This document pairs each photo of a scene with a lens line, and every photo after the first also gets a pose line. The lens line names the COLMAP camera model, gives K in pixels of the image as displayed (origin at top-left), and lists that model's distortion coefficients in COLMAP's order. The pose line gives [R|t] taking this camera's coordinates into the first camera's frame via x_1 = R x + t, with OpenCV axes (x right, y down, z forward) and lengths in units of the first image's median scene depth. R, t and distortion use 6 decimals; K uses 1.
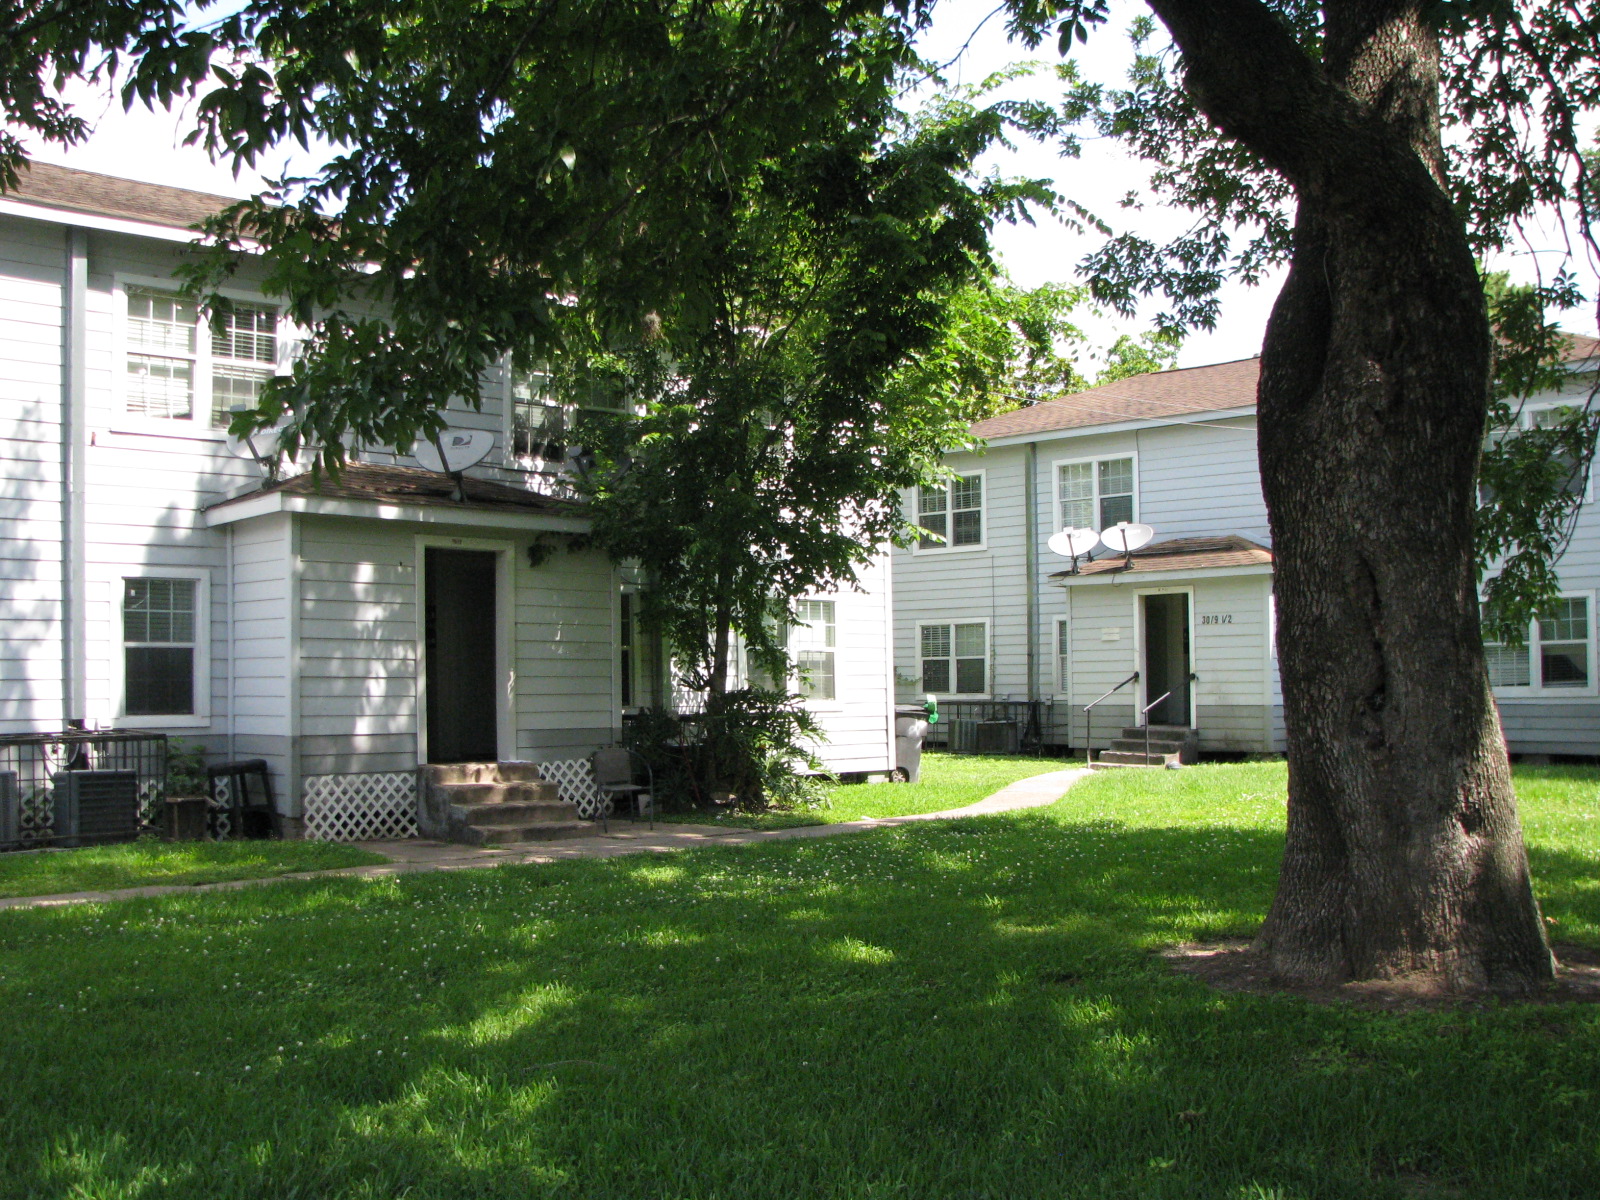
lens RADIAL K [[1763.7, 0, 800.0], [0, 1763.7, 600.0], [0, 0, 1]] dist [-0.131692, -0.011894]
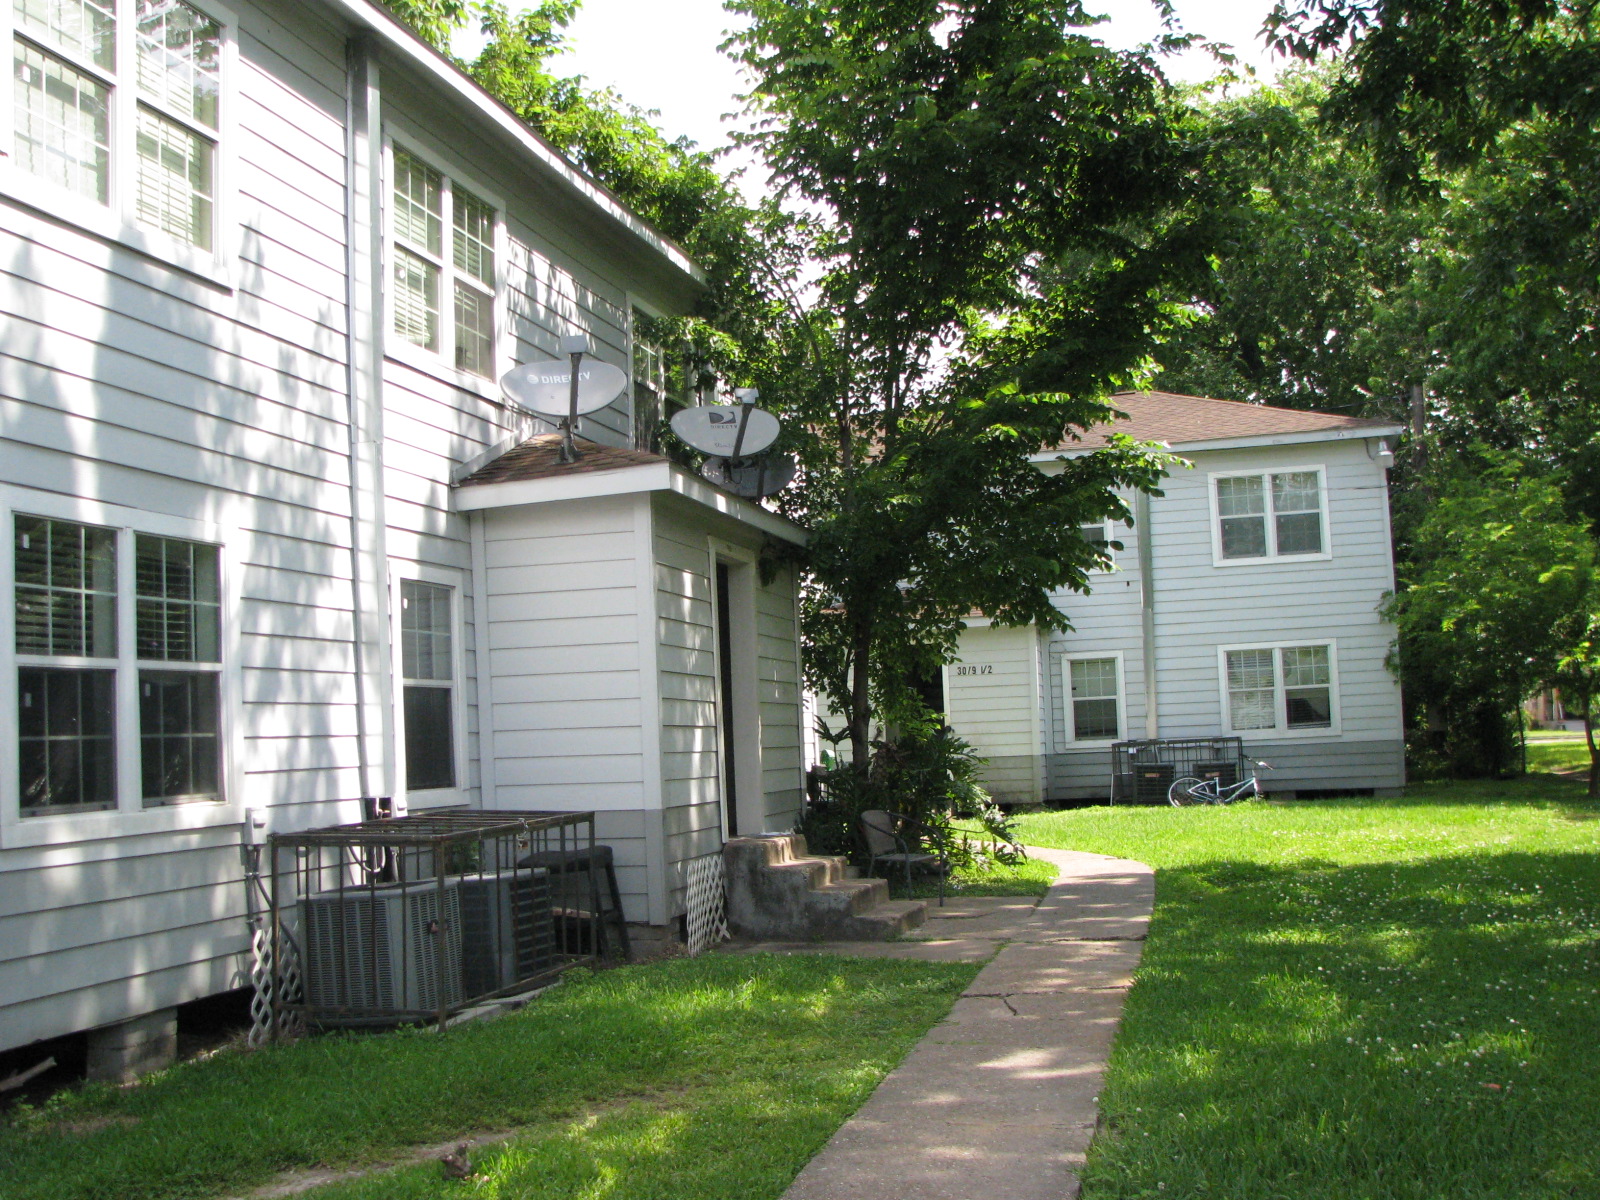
lens RADIAL K [[1763.7, 0, 800.0], [0, 1763.7, 600.0], [0, 0, 1]] dist [-0.131692, -0.011894]
pose [[0.921042, 0.002041, 0.389457, -0.494264], [0.014151, 0.999151, -0.038703, 0.021476], [-0.389205, 0.041159, 0.920231, 0.318787]]
